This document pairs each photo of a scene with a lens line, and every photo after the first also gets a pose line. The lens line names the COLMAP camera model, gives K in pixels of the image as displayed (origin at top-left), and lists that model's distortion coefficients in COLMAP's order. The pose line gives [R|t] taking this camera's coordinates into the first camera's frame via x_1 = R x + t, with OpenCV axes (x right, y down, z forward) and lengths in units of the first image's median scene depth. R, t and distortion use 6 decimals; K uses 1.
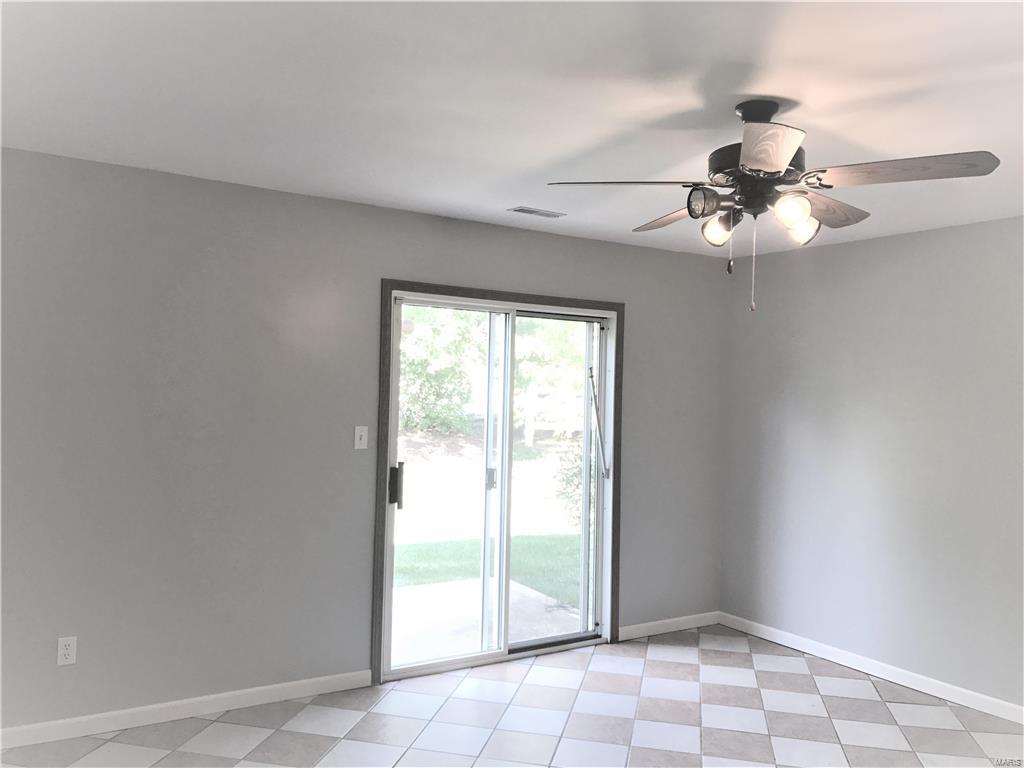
lens RADIAL K [[841.5, 0, 512.5], [0, 841.5, 387.7], [0, 0, 1]] dist [0.016378, -0.018563]
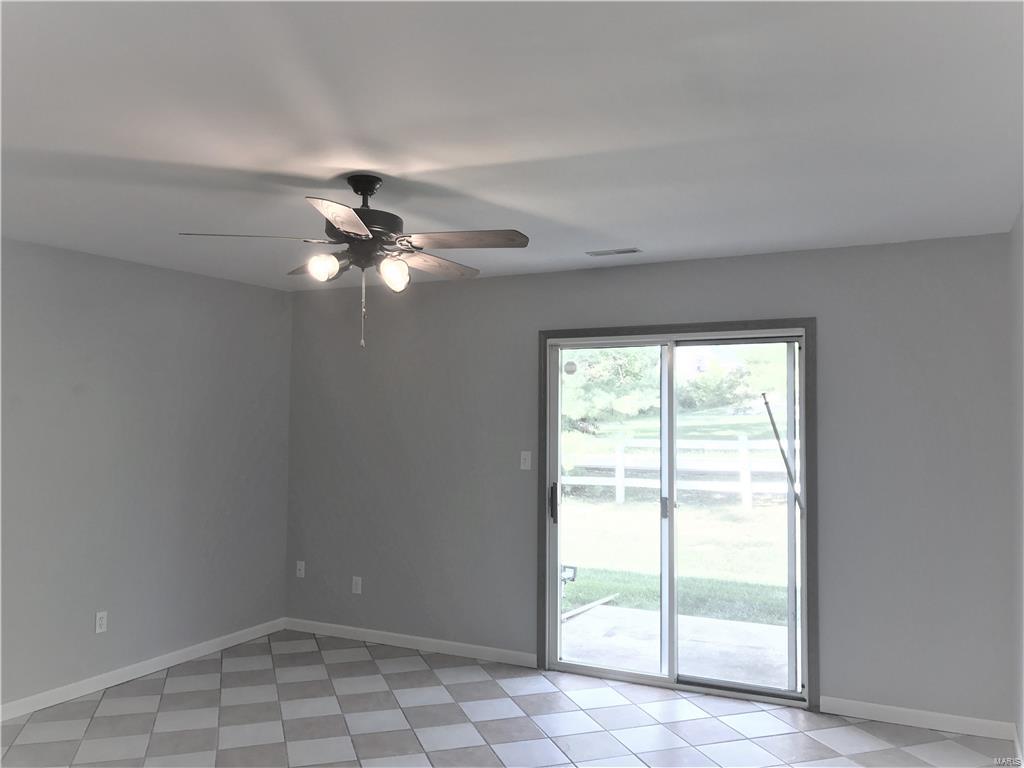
lens RADIAL K [[841.5, 0, 514.6], [0, 841.5, 381.1], [0, 0, 1]] dist [0.016378, -0.018563]
pose [[0.506955, -0.065086, -0.859512, 0.827968], [0.011757, 0.997575, -0.068606, 0.025436], [0.861893, 0.024674, 0.506490, 0.335009]]
